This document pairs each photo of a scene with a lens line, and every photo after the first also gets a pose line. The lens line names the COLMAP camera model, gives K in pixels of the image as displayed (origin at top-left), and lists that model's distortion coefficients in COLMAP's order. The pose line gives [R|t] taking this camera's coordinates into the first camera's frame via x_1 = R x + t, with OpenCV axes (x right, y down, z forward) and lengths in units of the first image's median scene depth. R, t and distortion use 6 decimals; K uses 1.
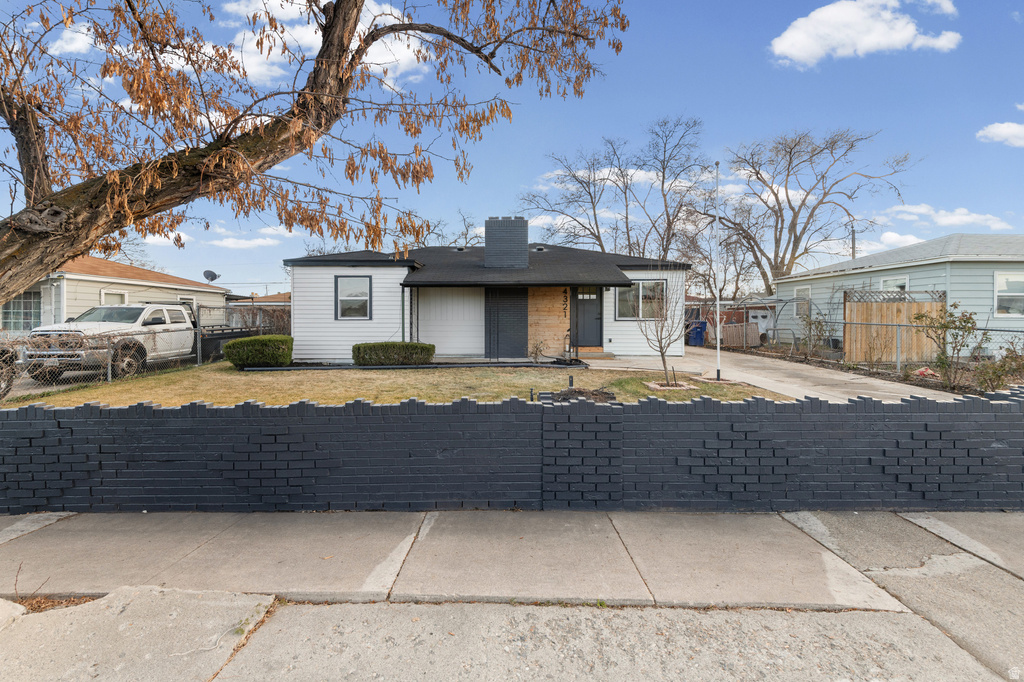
lens RADIAL K [[463.6, 0, 512.0], [0, 463.6, 329.7], [0, 0, 1]] dist [0.097268, -0.000042]
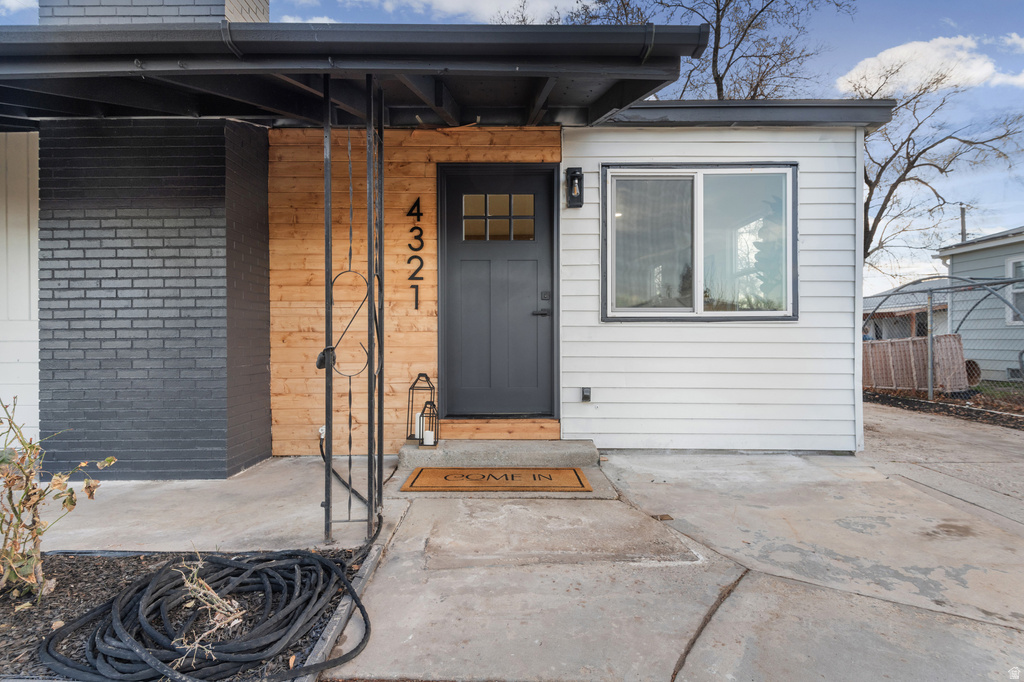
lens RADIAL K [[501.6, 0, 515.1], [0, 501.6, 350.6], [0, 0, 1]] dist [0.032036, -0.018817]
pose [[0.999974, -0.002396, -0.006773, 0.172520], [0.002374, 0.999992, -0.003228, -0.001388], [0.006780, 0.003211, 0.999972, 0.713912]]
